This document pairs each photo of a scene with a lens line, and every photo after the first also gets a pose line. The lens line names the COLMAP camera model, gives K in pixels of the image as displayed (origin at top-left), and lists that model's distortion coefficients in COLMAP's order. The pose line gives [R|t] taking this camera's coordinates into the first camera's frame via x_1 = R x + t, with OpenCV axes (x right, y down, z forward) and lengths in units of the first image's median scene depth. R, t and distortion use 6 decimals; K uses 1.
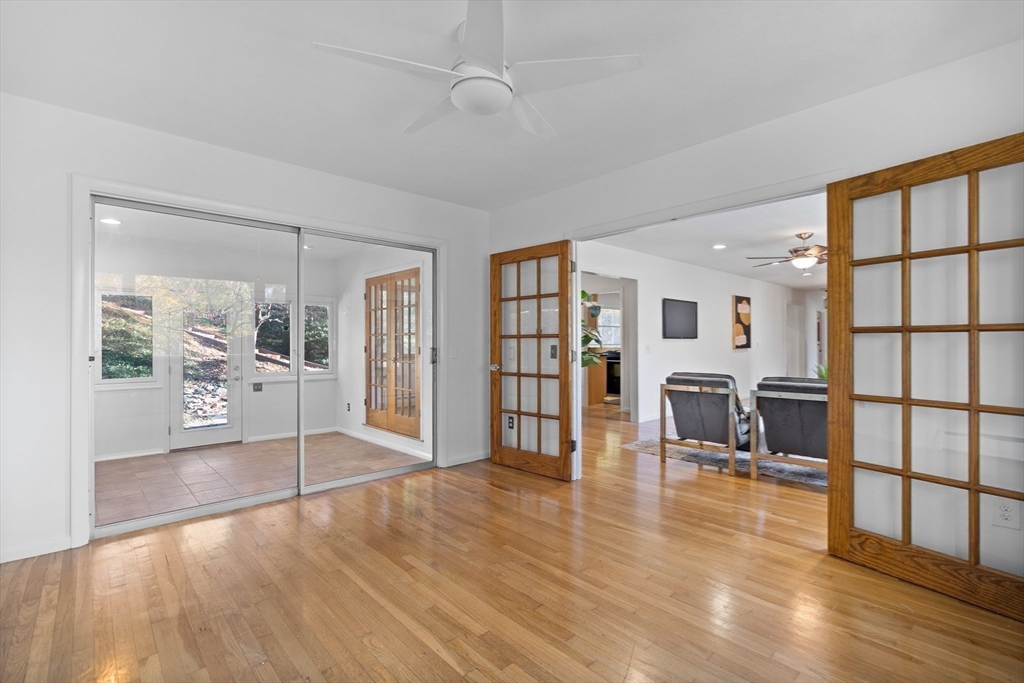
lens RADIAL K [[468.6, 0, 511.3], [0, 468.6, 342.0], [0, 0, 1]] dist [-0.011870, 0.000044]
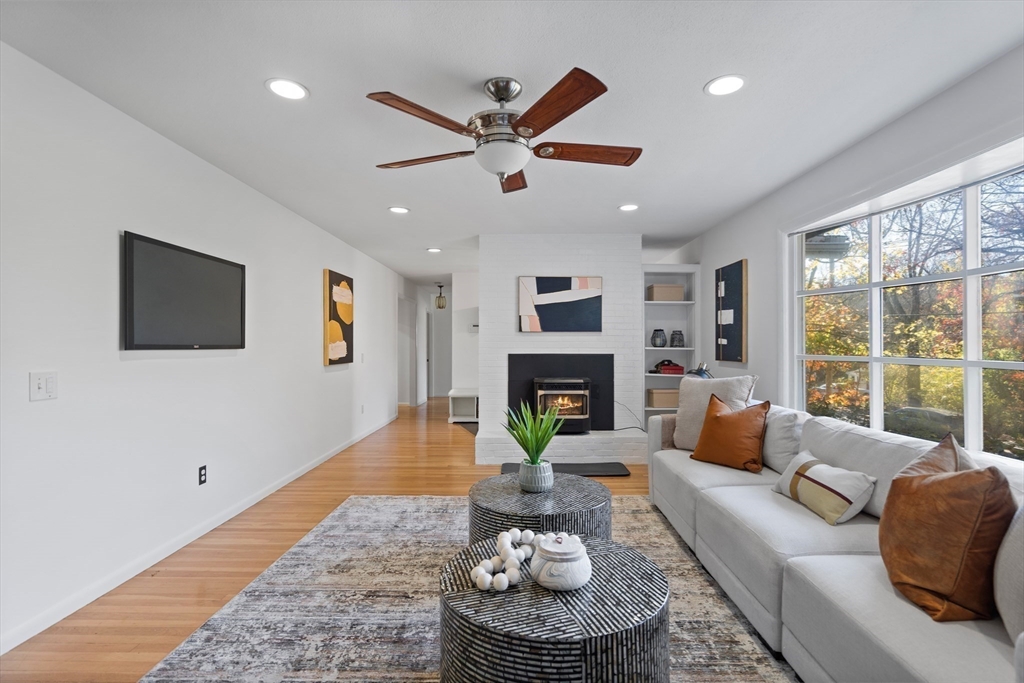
lens RADIAL K [[506.6, 0, 511.4], [0, 506.6, 343.5], [0, 0, 1]] dist [0.002412, 0.000640]
pose [[0.704293, 0.007996, 0.709864, 0.203327], [-0.002433, 0.999958, -0.008850, -0.006888], [-0.709905, 0.004506, 0.704283, 0.418005]]
